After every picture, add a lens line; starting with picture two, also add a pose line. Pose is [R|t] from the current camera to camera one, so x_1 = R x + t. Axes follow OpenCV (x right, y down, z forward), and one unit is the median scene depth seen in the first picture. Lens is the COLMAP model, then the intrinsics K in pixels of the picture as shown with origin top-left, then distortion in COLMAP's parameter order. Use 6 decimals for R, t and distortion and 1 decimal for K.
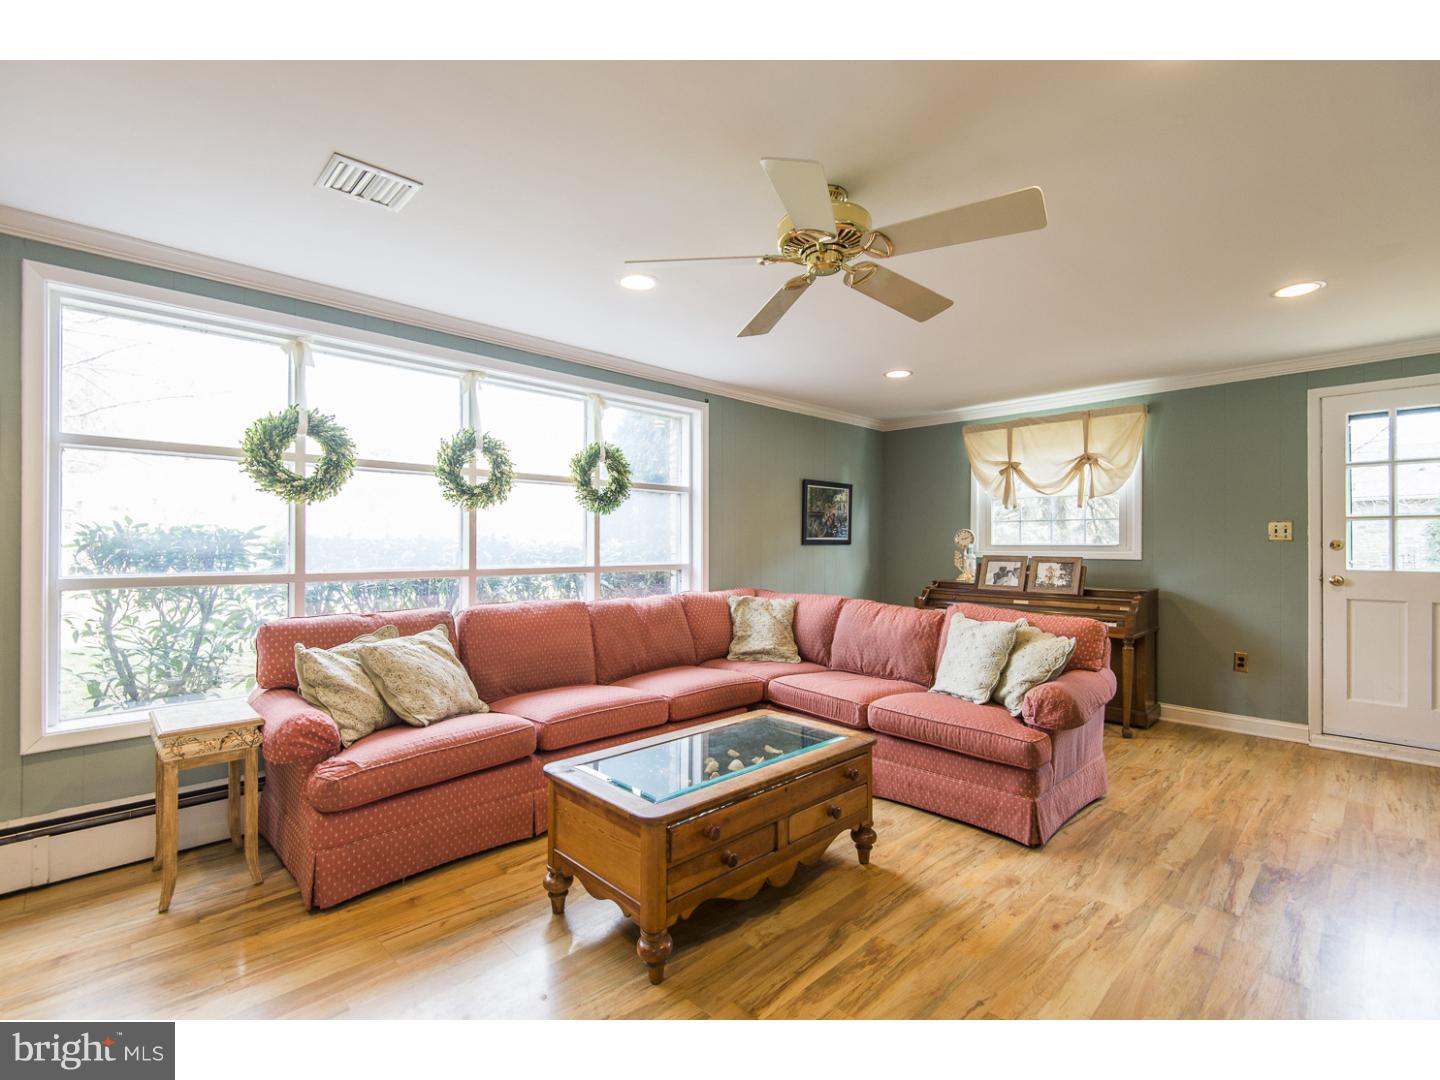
lens RADIAL K [[655.8, 0, 715.6], [0, 655.8, 540.4], [0, 0, 1]] dist [0.024066, -0.005263]
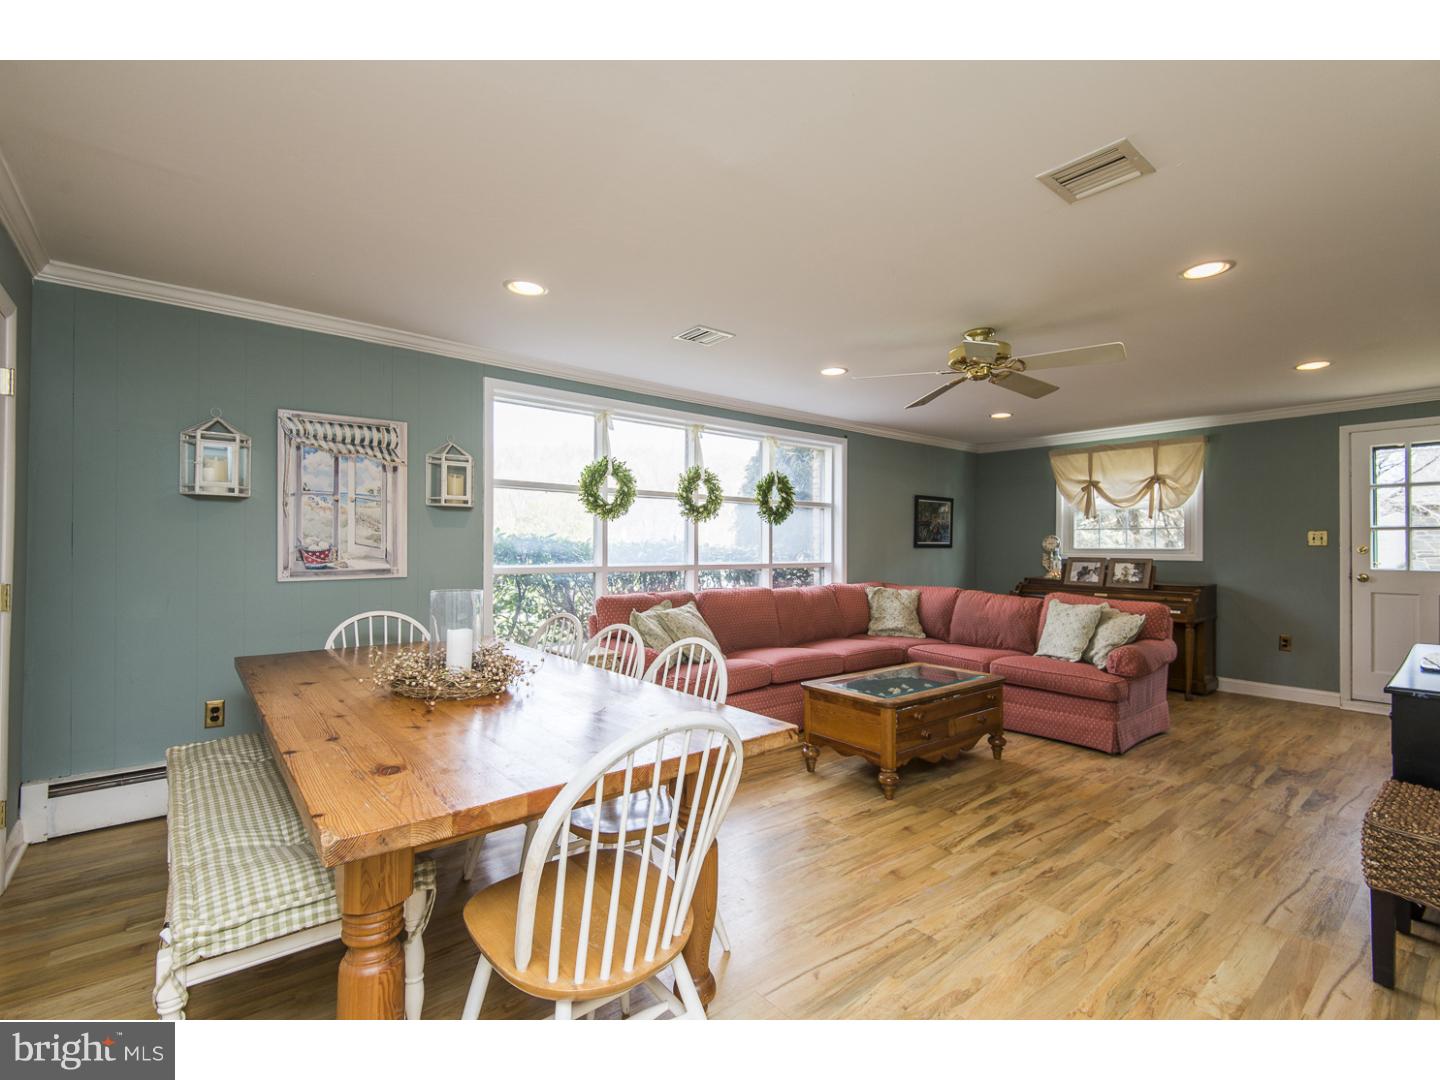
lens RADIAL K [[655.8, 0, 717.7], [0, 655.8, 541.2], [0, 0, 1]] dist [0.024066, -0.005263]
pose [[0.996881, 0.002309, -0.078891, -0.191529], [-0.002493, 0.999994, -0.002227, -0.003585], [0.078885, 0.002417, 0.996881, -0.362519]]
